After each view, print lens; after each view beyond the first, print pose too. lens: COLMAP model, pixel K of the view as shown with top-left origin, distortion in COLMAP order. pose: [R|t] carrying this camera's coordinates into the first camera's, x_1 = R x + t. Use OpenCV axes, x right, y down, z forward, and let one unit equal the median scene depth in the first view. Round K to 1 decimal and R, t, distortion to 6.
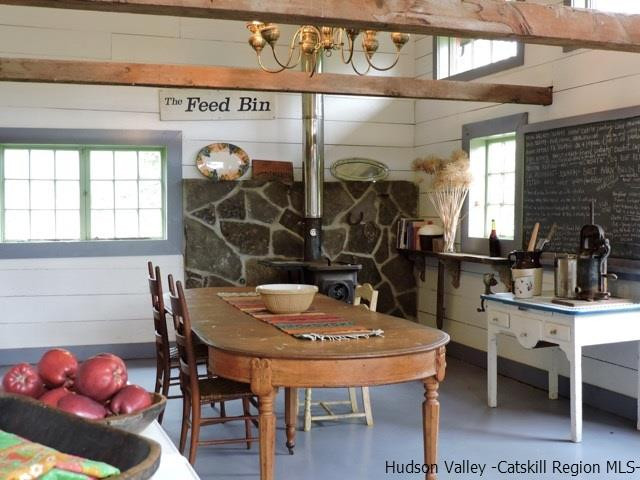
lens RADIAL K [[857.1, 0, 319.8], [0, 857.1, 240.1], [0, 0, 1]] dist [-0.002720, 0.000000]
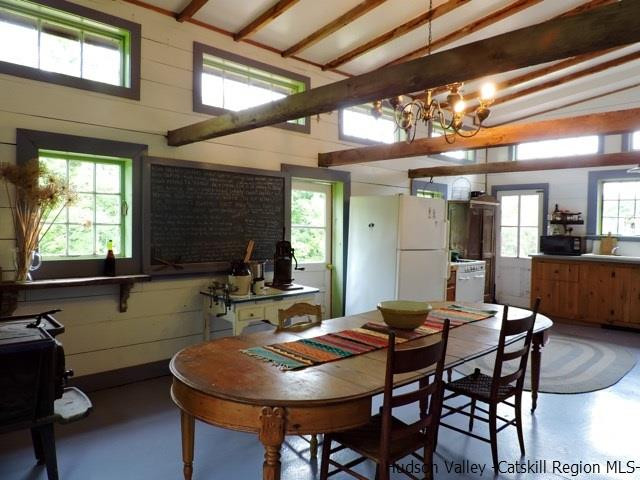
lens RADIAL K [[453.8, 0, 319.8], [0, 453.8, 239.7], [0, 0, 1]] dist [-0.007261, -0.004662]
pose [[-0.416206, -0.030042, 0.908774, -0.452410], [0.021454, 0.998851, 0.042845, -0.048268], [-0.909017, 0.037329, -0.415083, 1.153481]]
